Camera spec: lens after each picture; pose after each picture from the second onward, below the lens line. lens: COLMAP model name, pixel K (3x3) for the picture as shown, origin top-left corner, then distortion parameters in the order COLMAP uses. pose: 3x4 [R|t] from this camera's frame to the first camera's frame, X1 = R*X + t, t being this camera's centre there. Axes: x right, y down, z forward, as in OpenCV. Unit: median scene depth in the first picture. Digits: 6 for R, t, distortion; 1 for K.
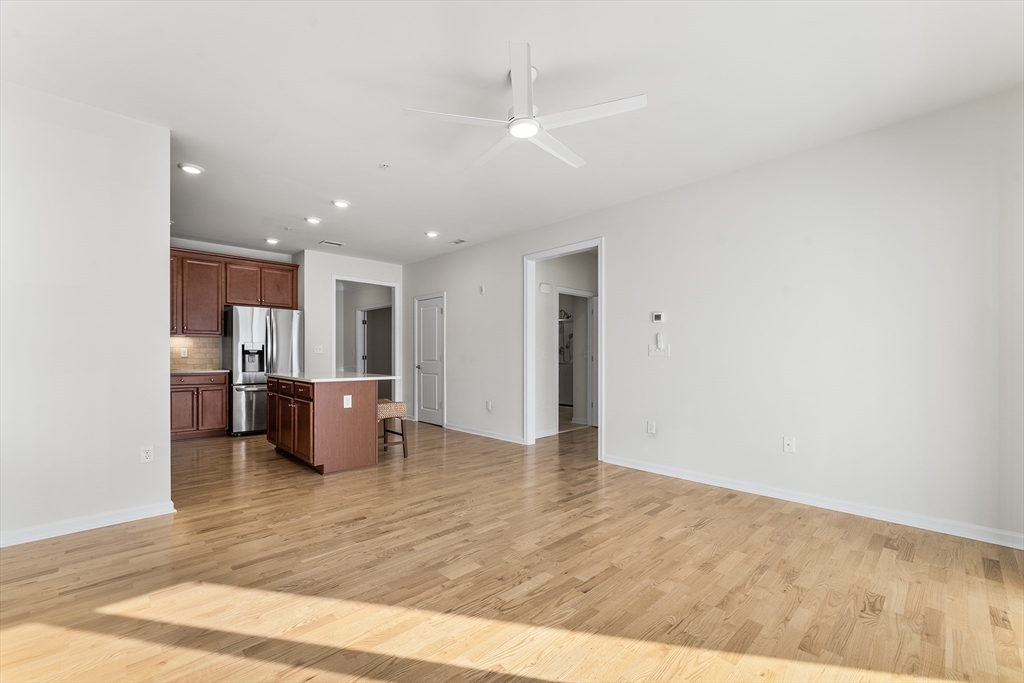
lens RADIAL K [[420.0, 0, 511.8], [0, 420.0, 356.2], [0, 0, 1]] dist [0.000073, -0.000085]
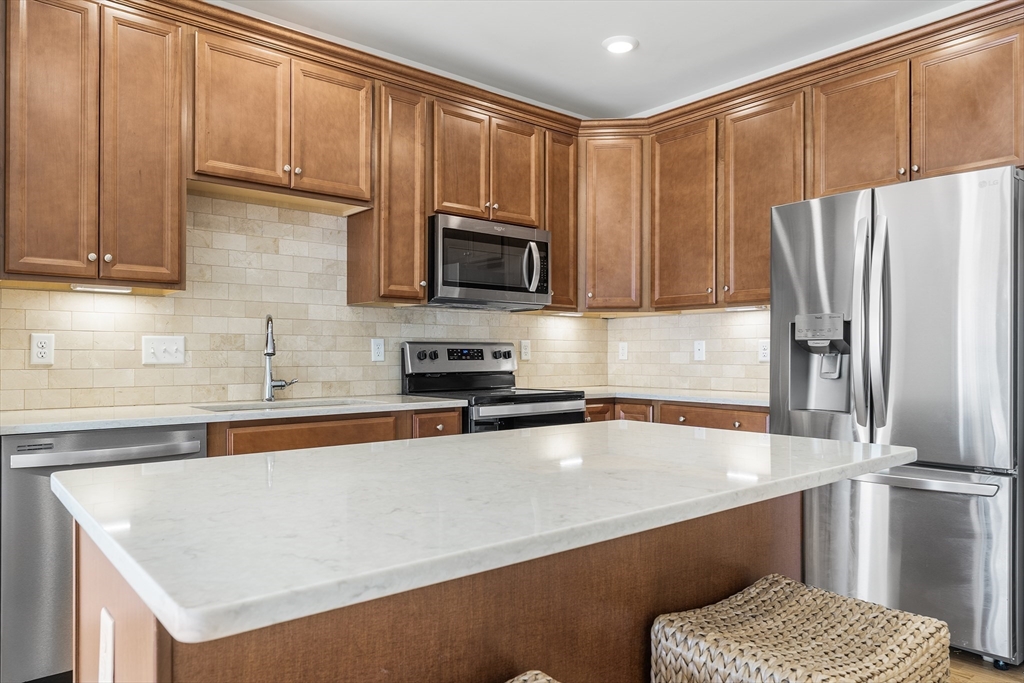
lens RADIAL K [[687.8, 0, 511.4], [0, 687.8, 350.0], [0, 0, 1]] dist [-0.003770, -0.001364]
pose [[-0.074279, -0.011663, -0.997169, -0.094834], [-0.003466, 0.999929, -0.011437, -0.000327], [0.997232, 0.002607, -0.074314, 0.737763]]
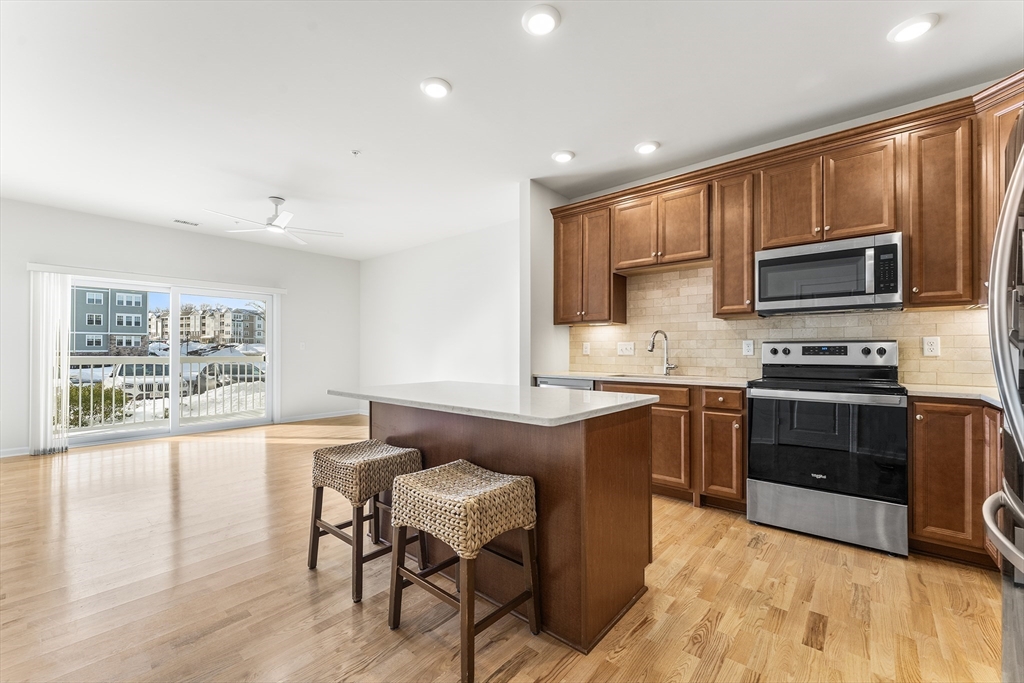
lens RADIAL K [[415.1, 0, 512.0], [0, 415.1, 341.5], [0, 0, 1]] dist [0.001345, 0.000012]
pose [[-0.995909, -0.008230, -0.089981, -0.313128], [-0.006336, 0.999753, -0.021315, -0.001420], [0.090134, -0.020658, -0.995715, 1.071739]]
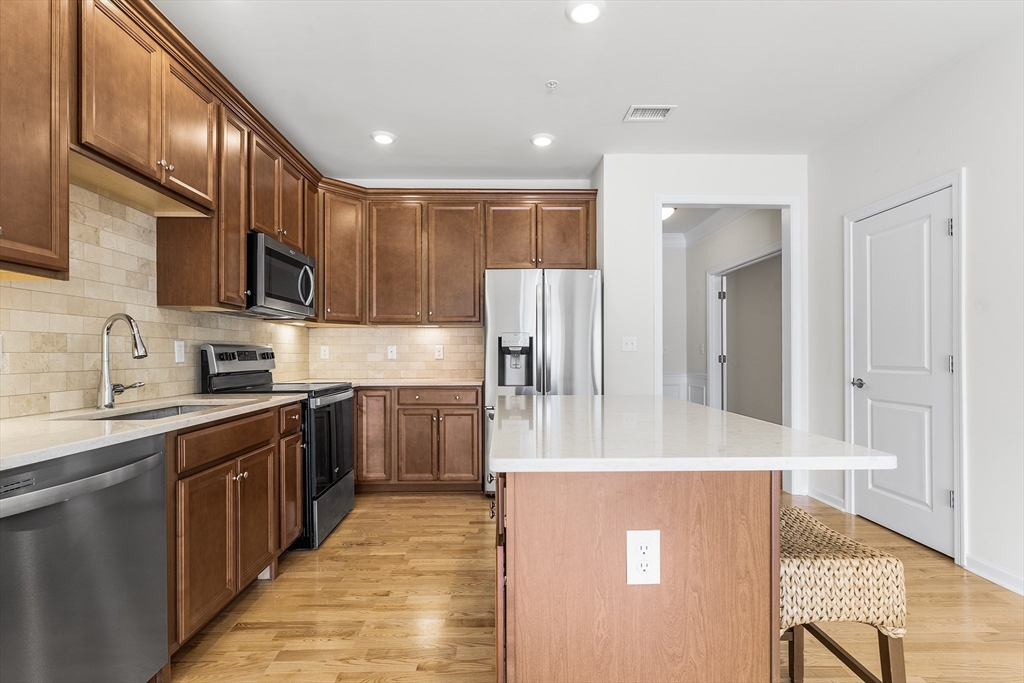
lens RADIAL K [[490.1, 0, 512.3], [0, 490.1, 351.0], [0, 0, 1]] dist [0.000056, -0.000060]
pose [[0.734992, -0.009954, -0.678003, -0.163229], [0.003498, 0.999935, -0.010888, -0.001548], [0.678067, 0.005630, 0.734979, 0.472207]]
